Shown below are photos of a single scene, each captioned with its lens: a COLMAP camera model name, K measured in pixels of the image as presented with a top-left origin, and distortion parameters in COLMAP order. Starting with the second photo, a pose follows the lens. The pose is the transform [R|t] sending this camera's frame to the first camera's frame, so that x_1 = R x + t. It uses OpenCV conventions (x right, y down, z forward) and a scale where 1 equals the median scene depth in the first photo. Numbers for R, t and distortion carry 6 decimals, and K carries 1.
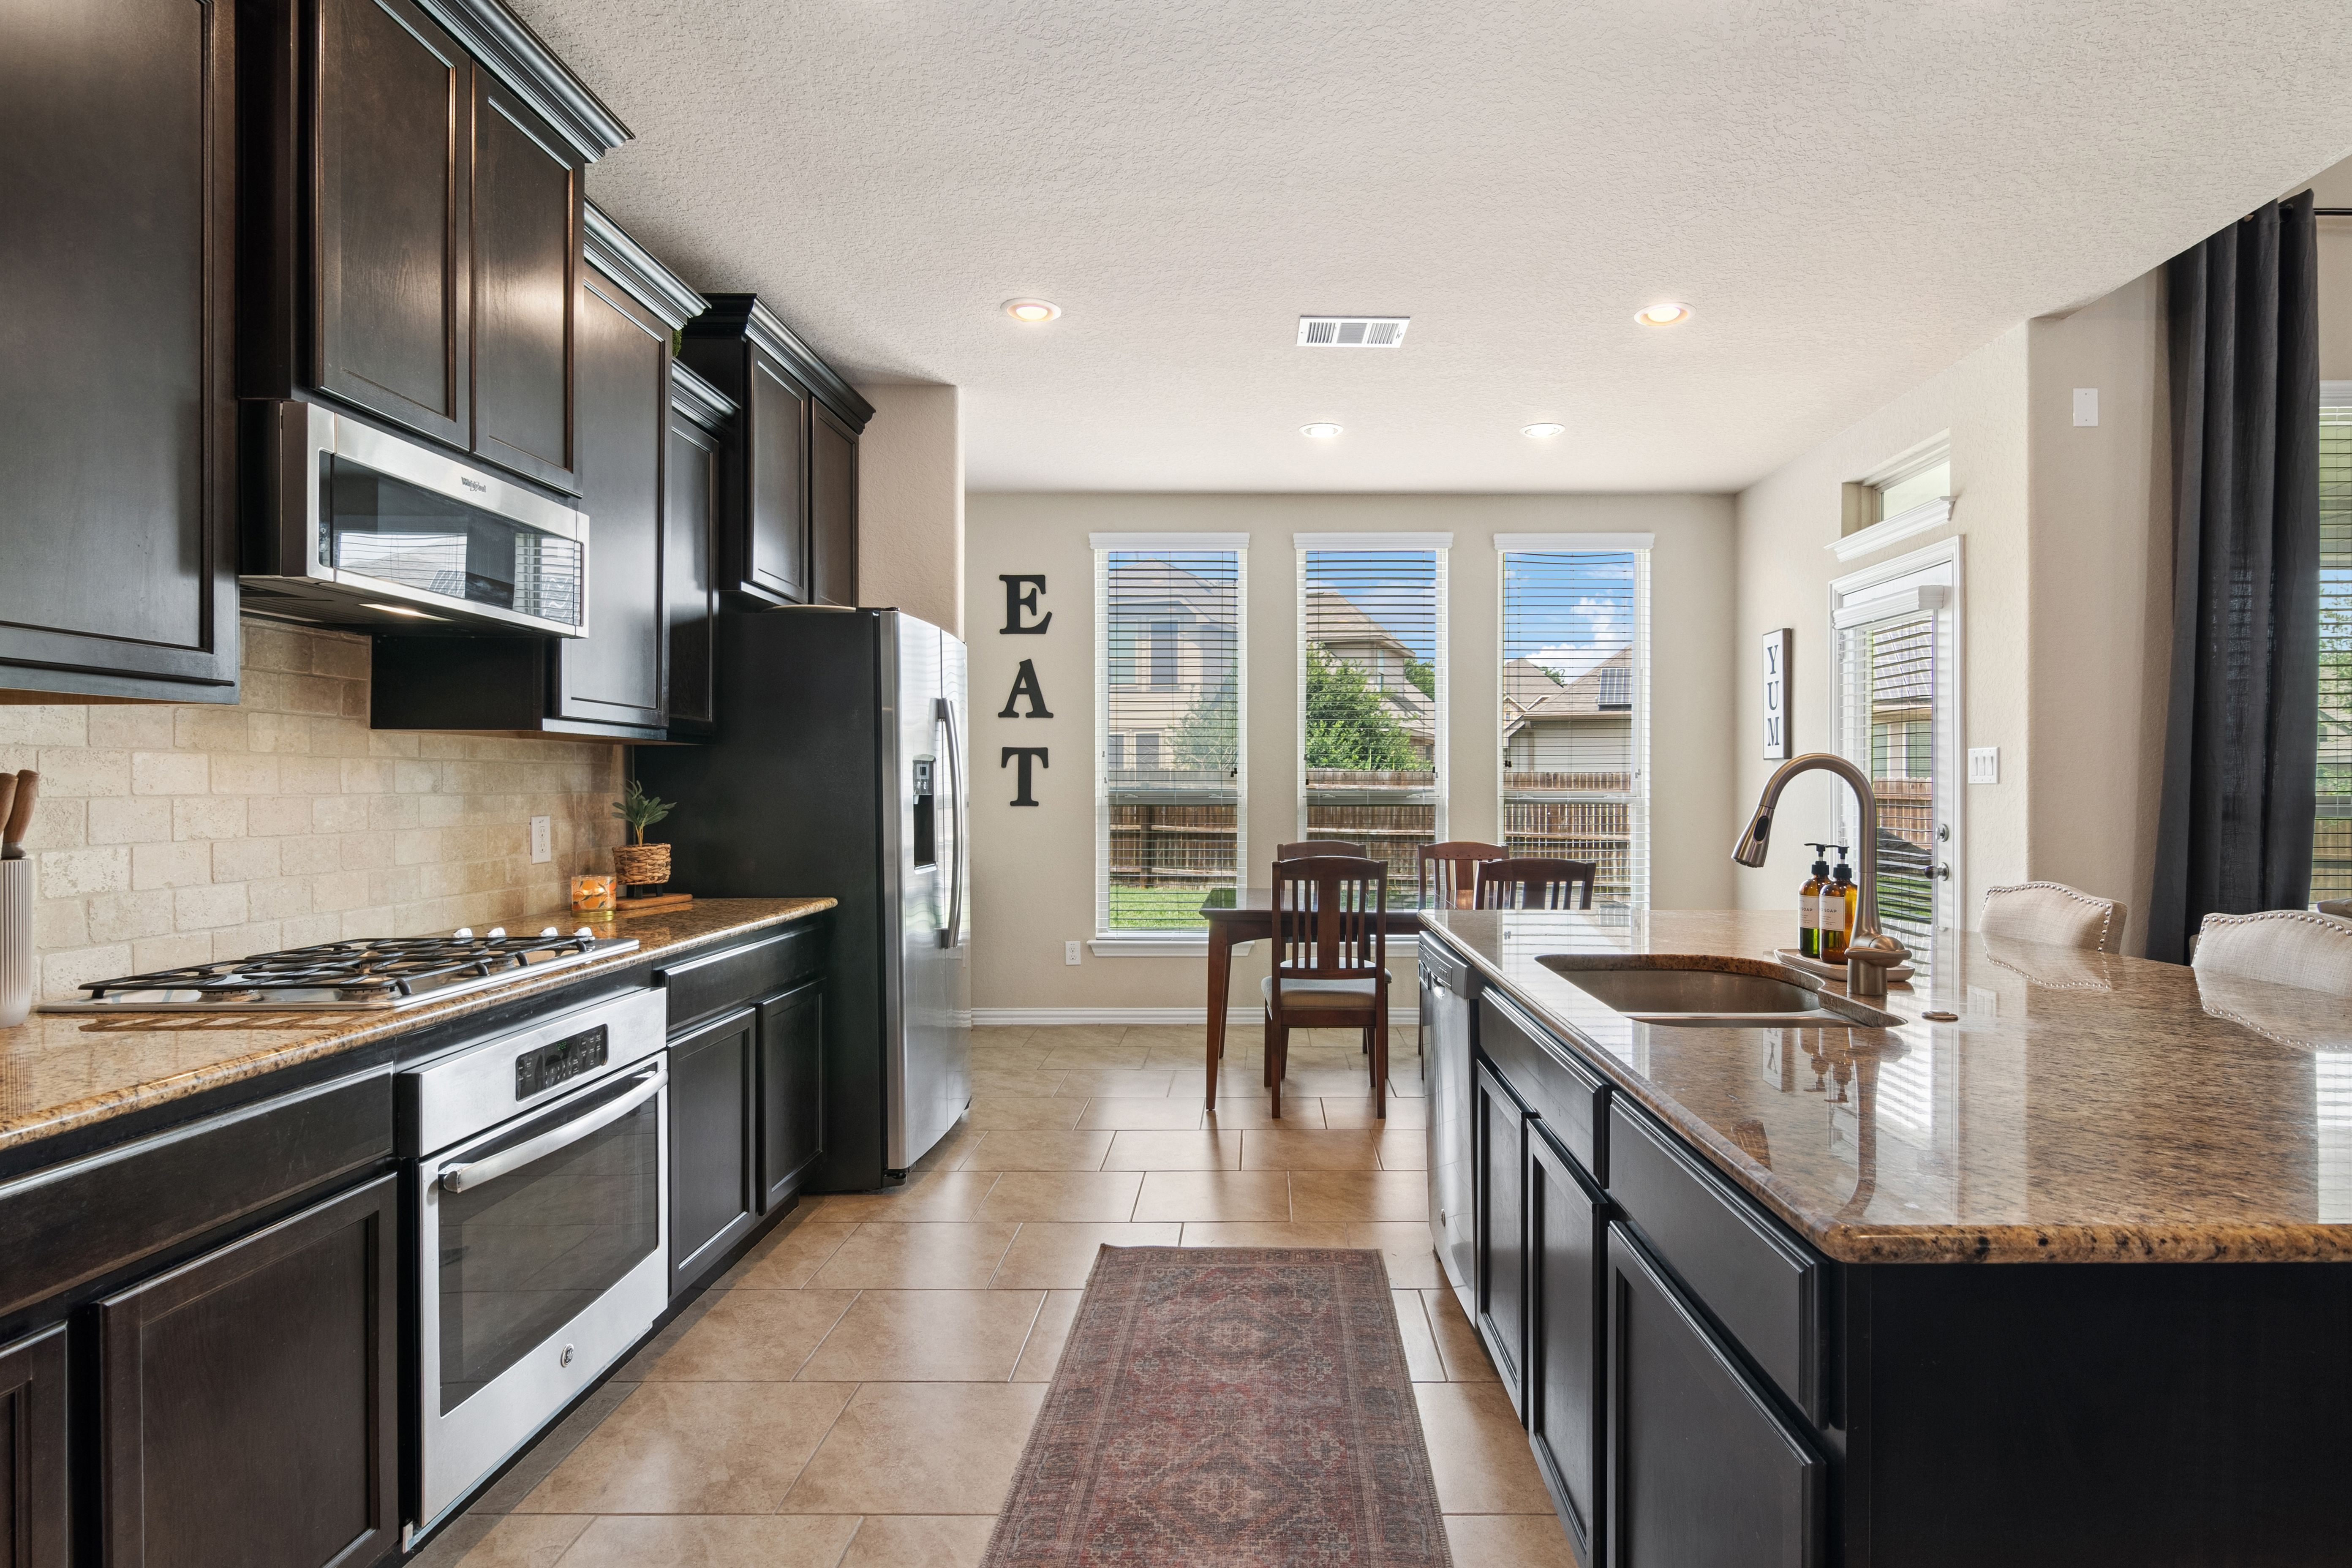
lens RADIAL K [[1207.2, 0, 1253.7], [0, 1207.2, 780.3], [0, 0, 1]] dist [0.000703, 0.000052]
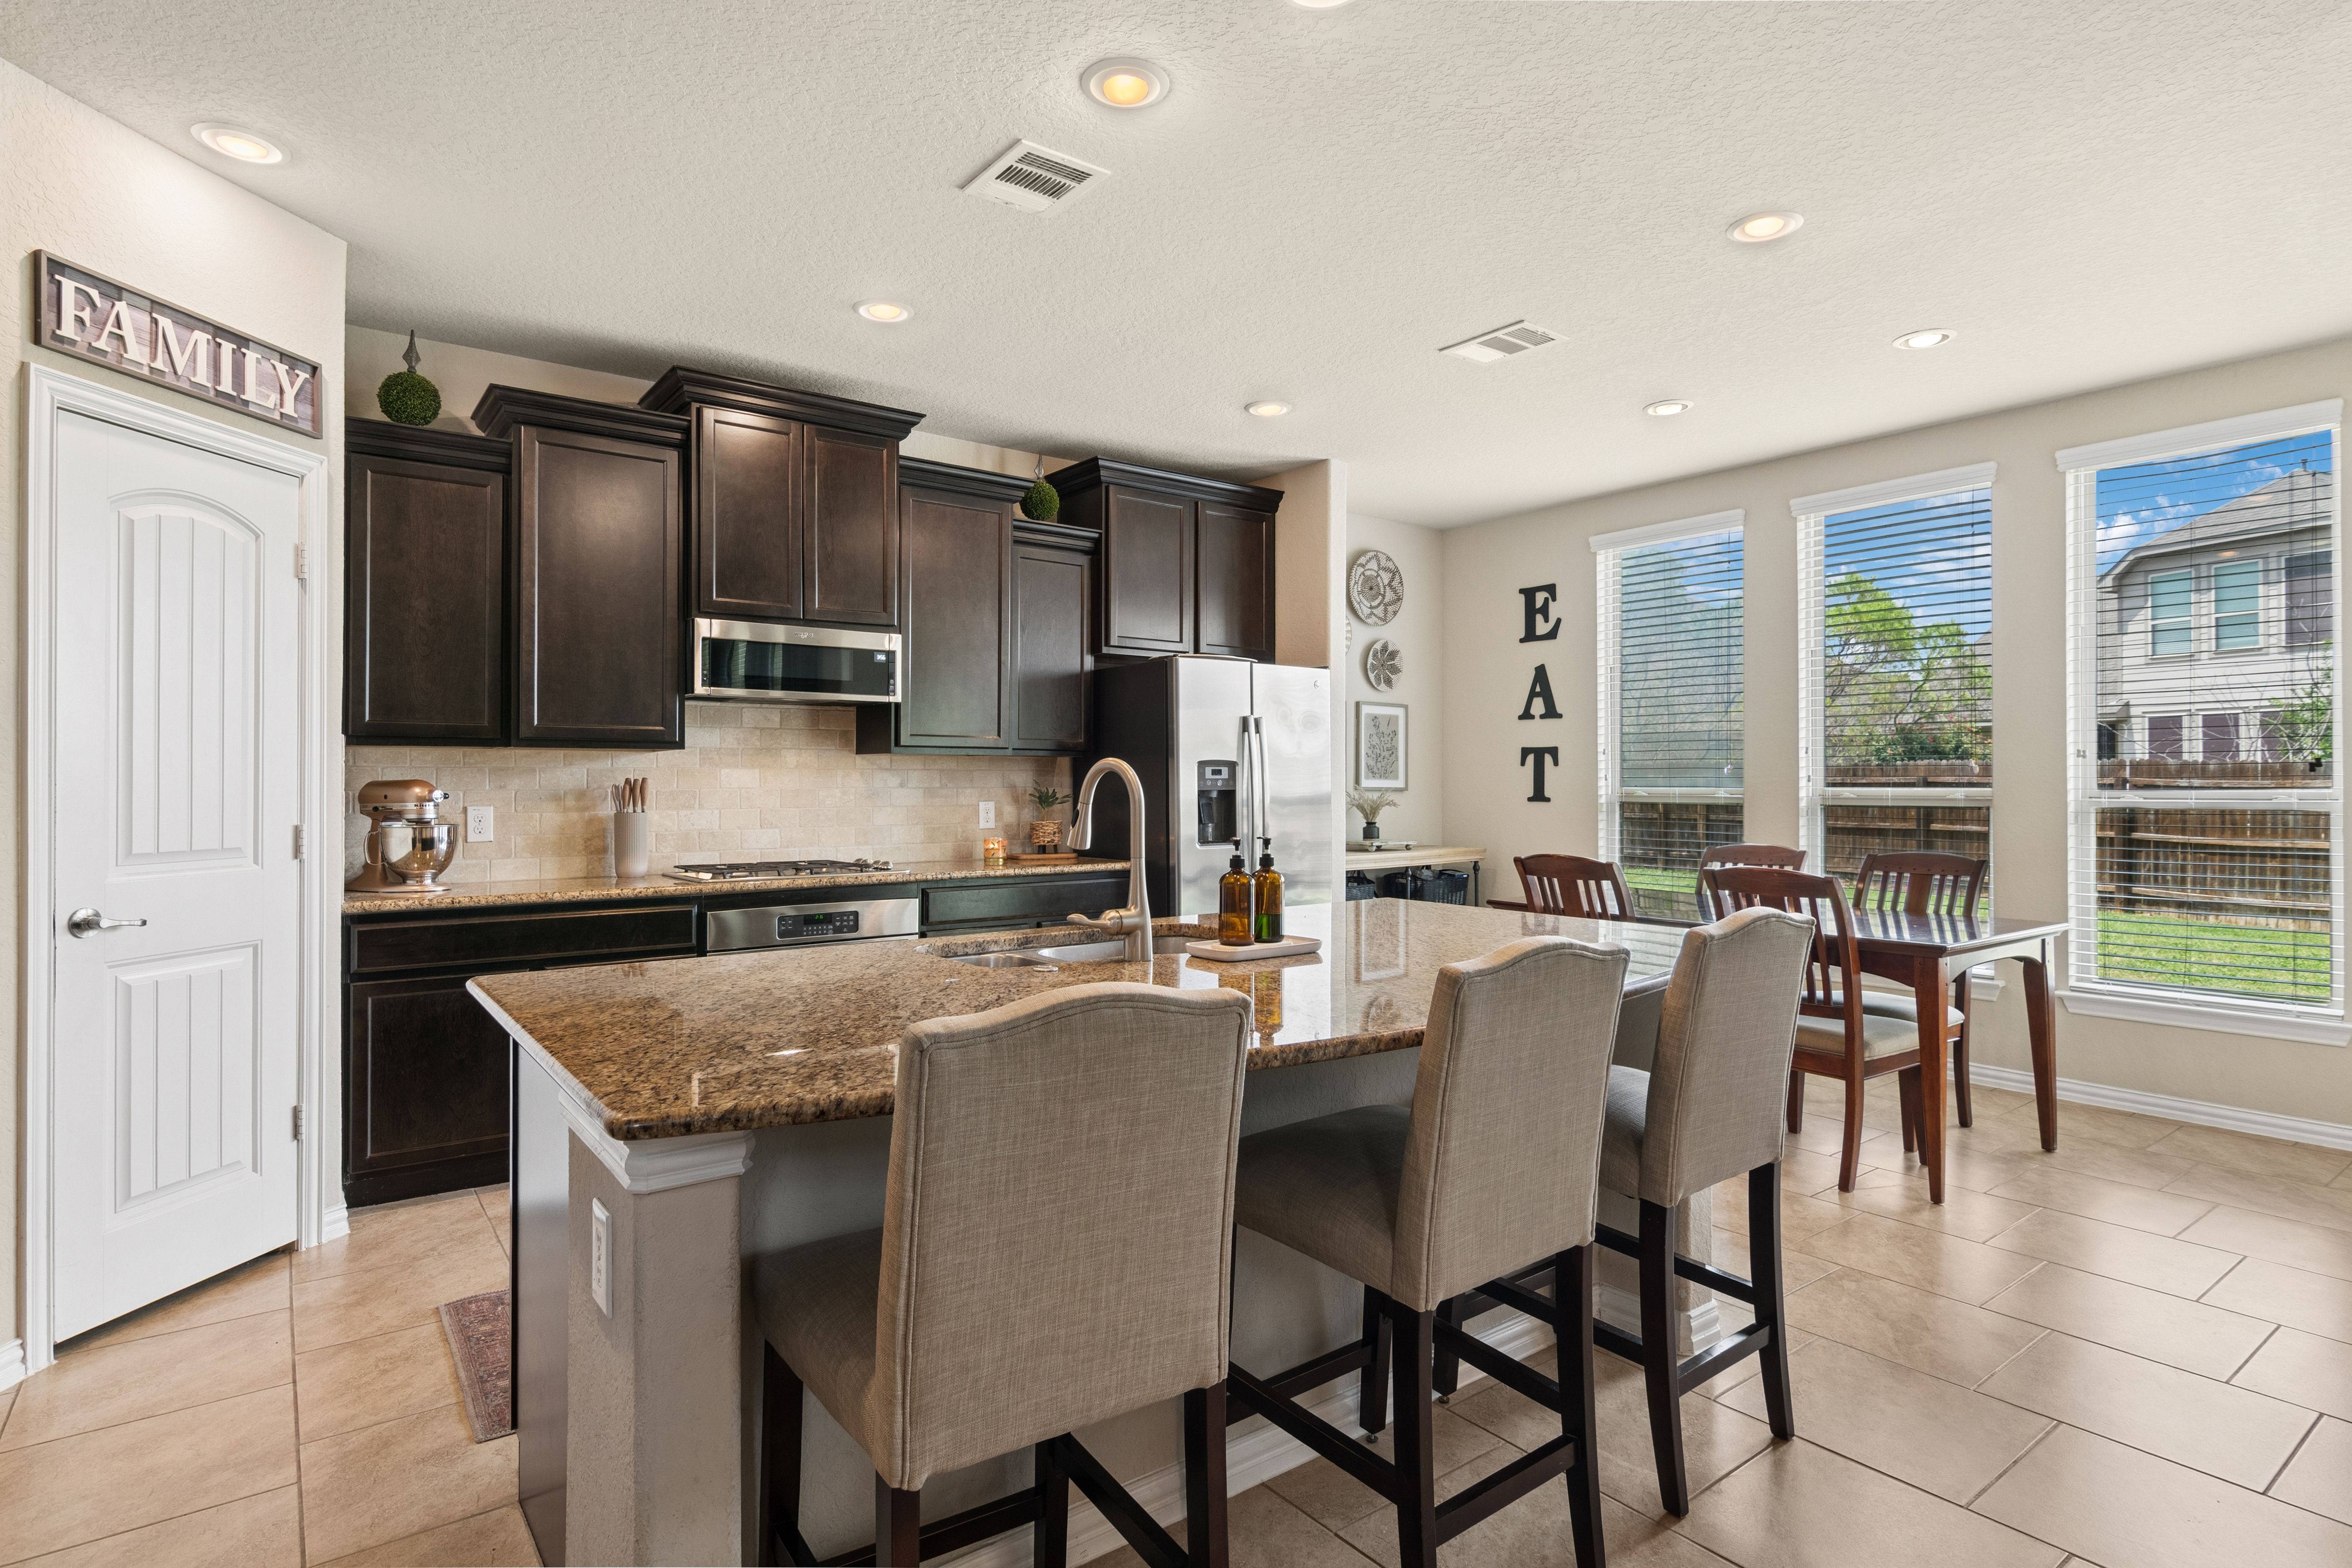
lens RADIAL K [[1202.2, 0, 1165.7], [0, 1202.2, 780.4], [0, 0, 1]] dist [-0.000131, -0.000145]
pose [[0.604597, -0.000980, -0.796531, 0.458899], [0.003926, 0.999991, 0.001750, -0.000827], [0.796521, -0.004185, 0.604596, 0.092227]]
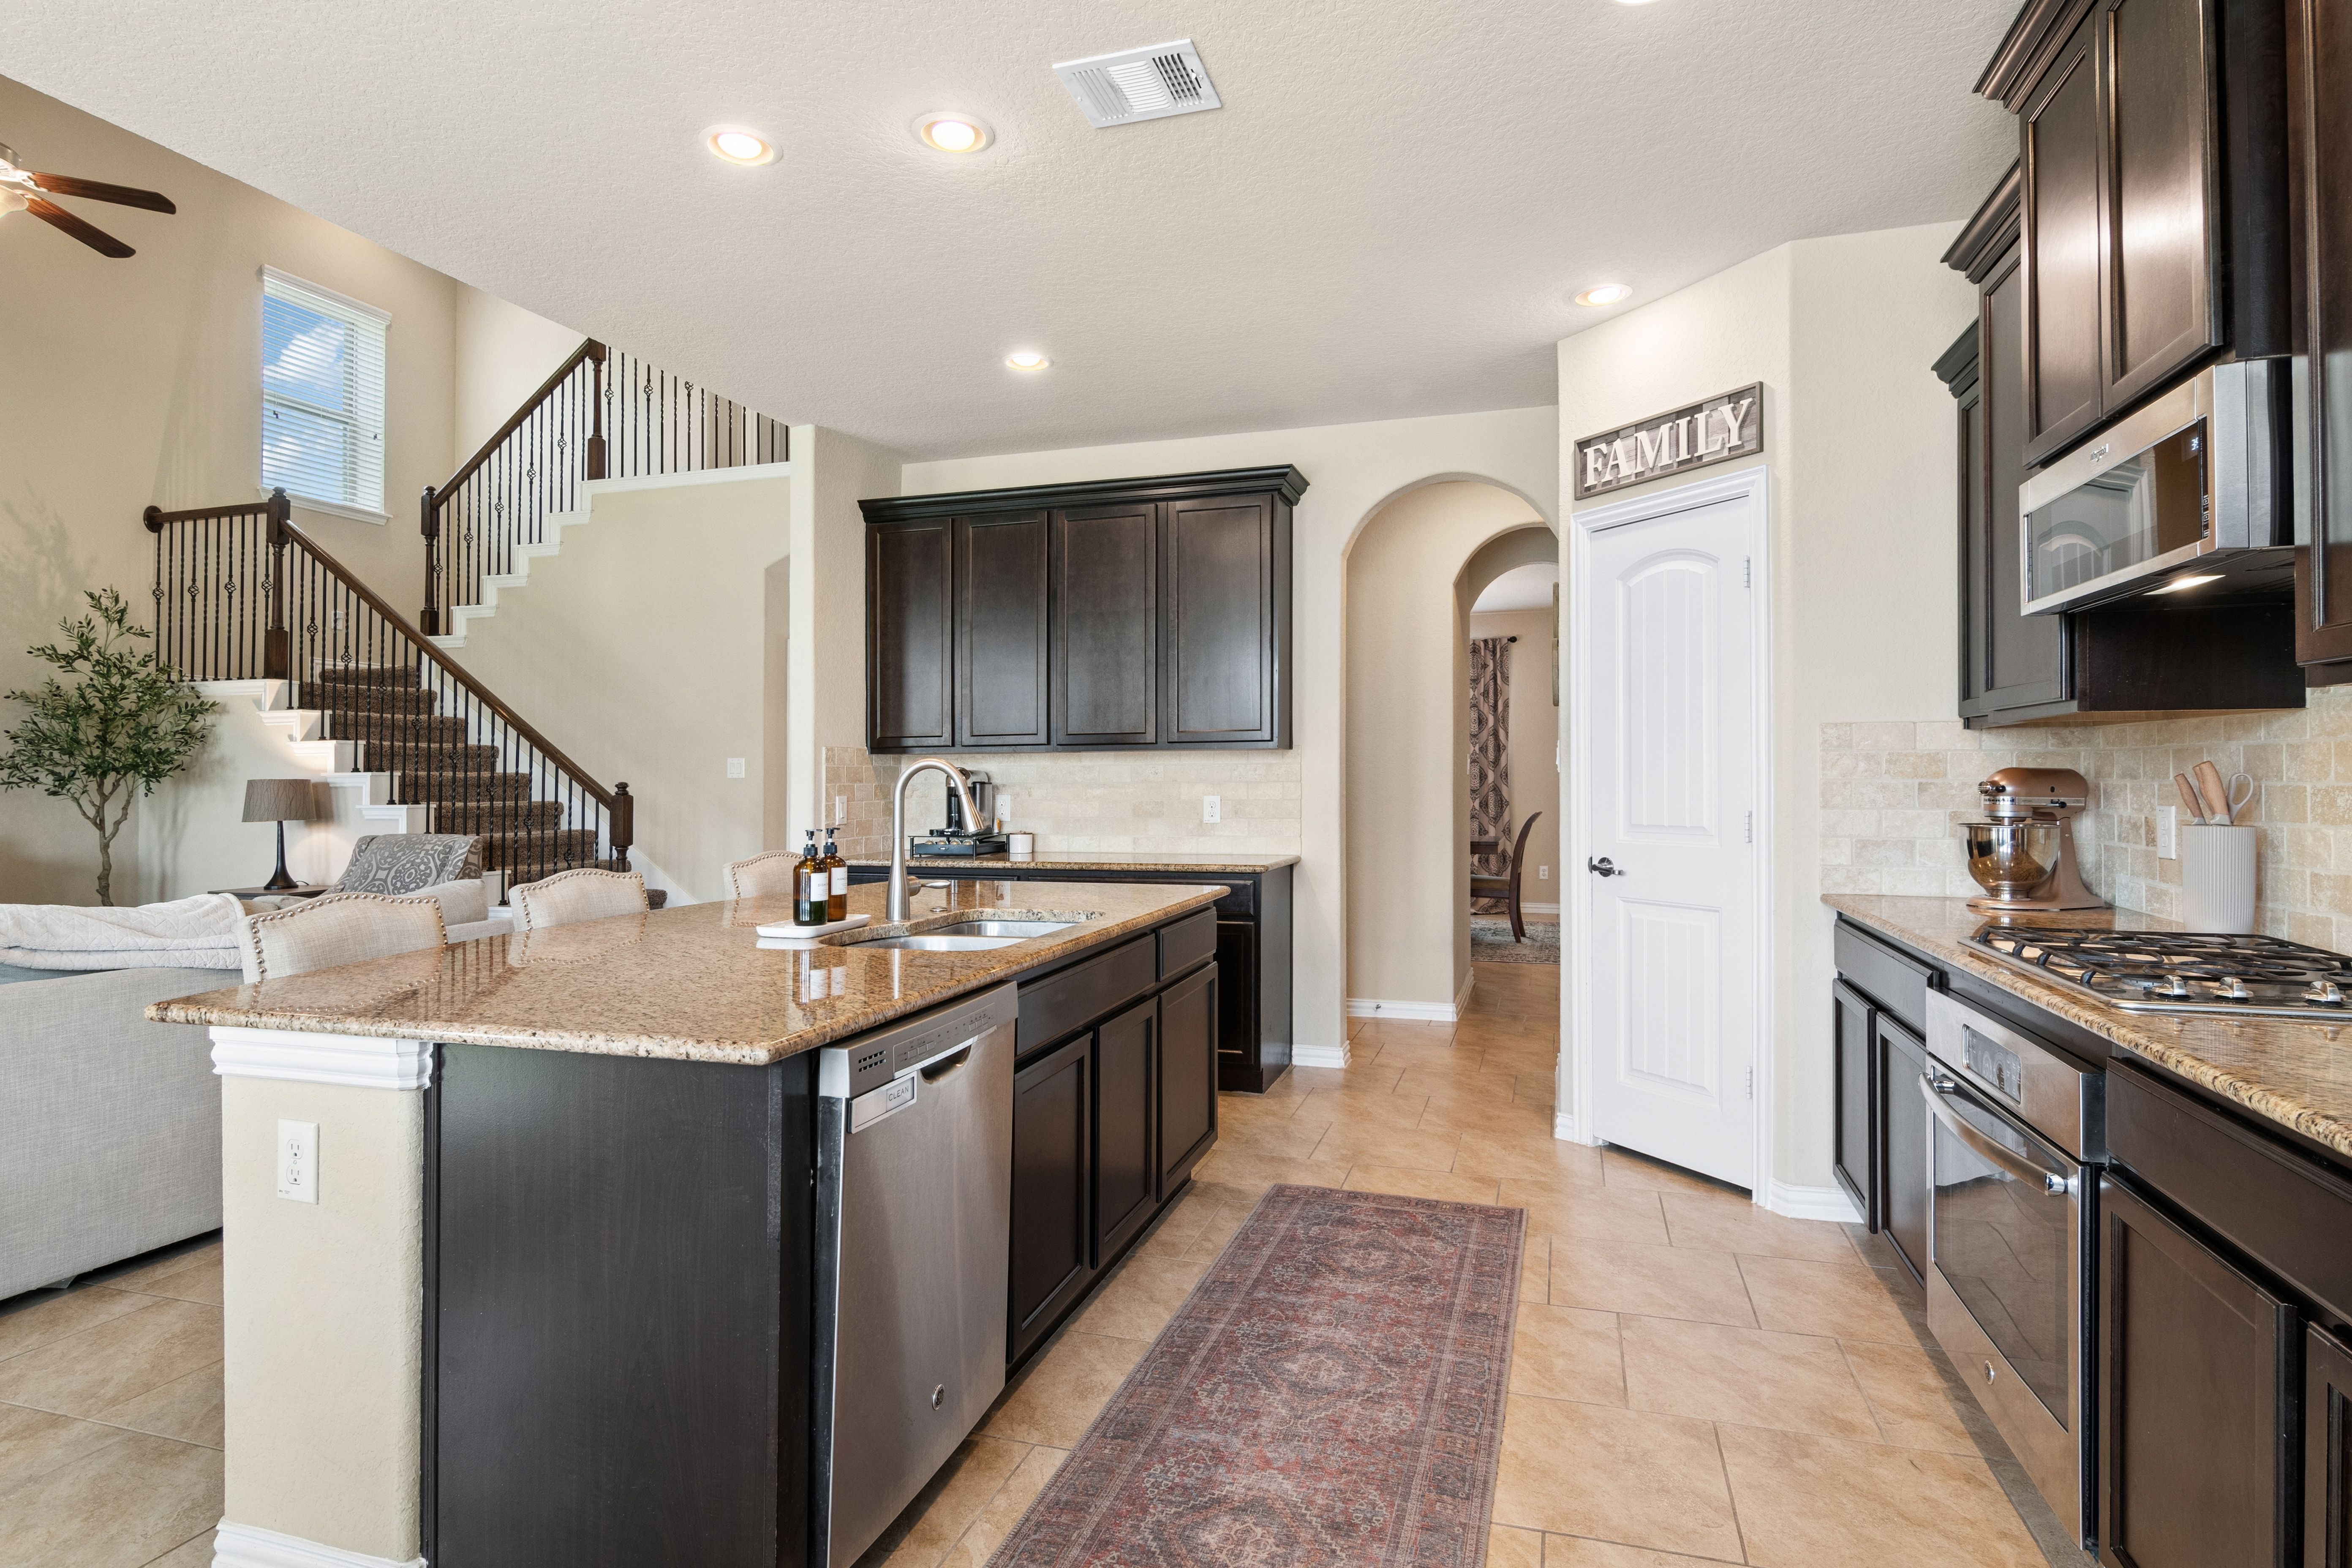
lens RADIAL K [[1227.1, 0, 1182.1], [0, 1227.1, 763.1], [0, 0, 1]] dist [0.000304, -0.001606]
pose [[-0.957077, 0.008510, 0.289709, -0.084490], [0.004343, 0.999878, -0.015023, 0.002448], [-0.289802, -0.013120, -0.956997, 0.734893]]
